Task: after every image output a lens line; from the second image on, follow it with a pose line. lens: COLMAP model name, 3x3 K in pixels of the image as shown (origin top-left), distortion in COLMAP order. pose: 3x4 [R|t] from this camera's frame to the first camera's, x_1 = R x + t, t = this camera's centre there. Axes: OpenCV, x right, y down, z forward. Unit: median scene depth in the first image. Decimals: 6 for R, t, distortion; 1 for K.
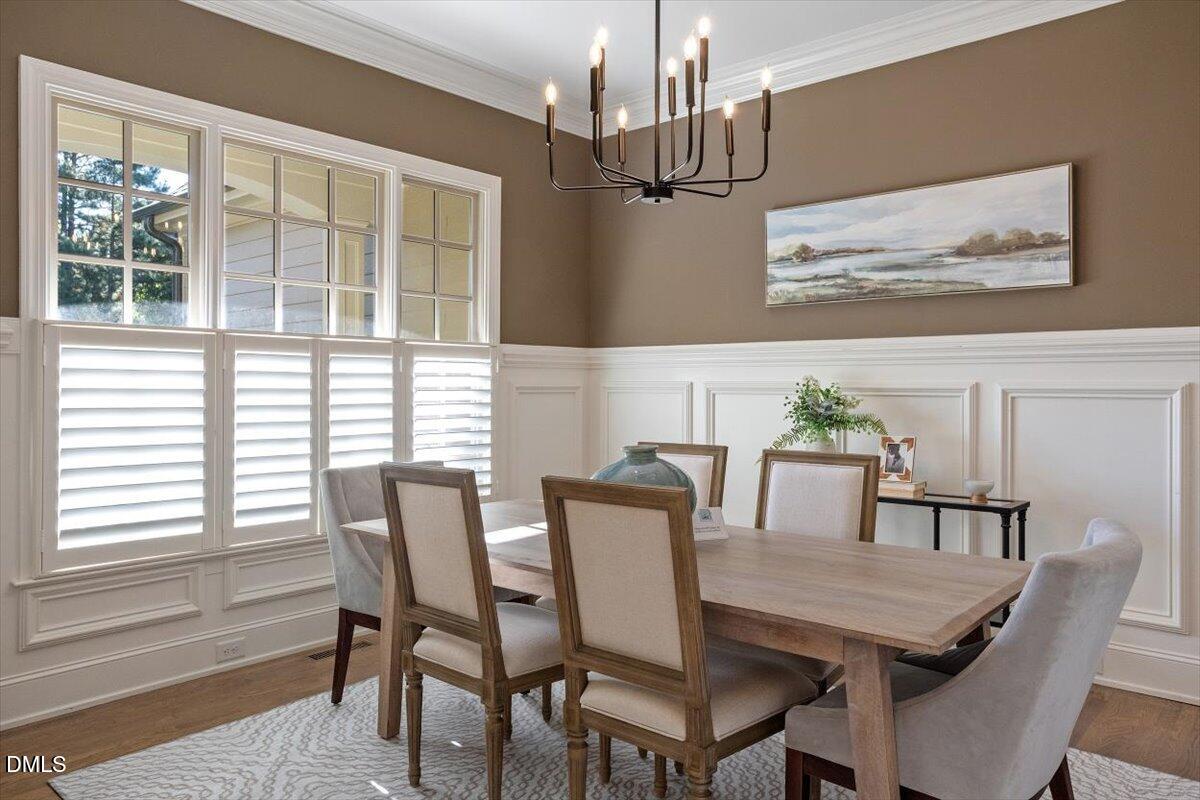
lens RADIAL K [[794.8, 0, 600.4], [0, 794.8, 394.9], [0, 0, 1]] dist [-0.000791, 0.000208]
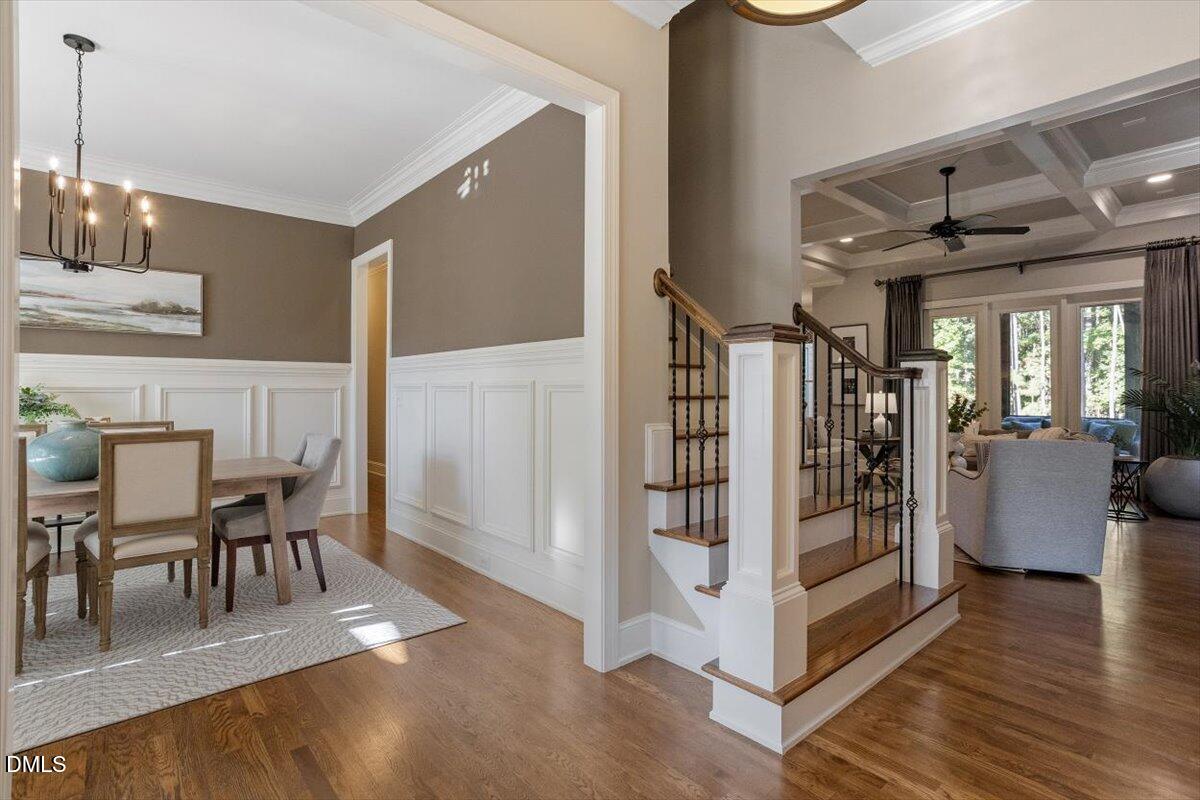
lens RADIAL K [[580.6, 0, 601.1], [0, 580.6, 391.3], [0, 0, 1]] dist [0.002066, 0.000780]
pose [[0.143879, -0.008744, 0.989557, -0.679765], [0.005470, 0.999953, 0.008041, -0.004705], [-0.989580, 0.004256, 0.143920, -0.194356]]
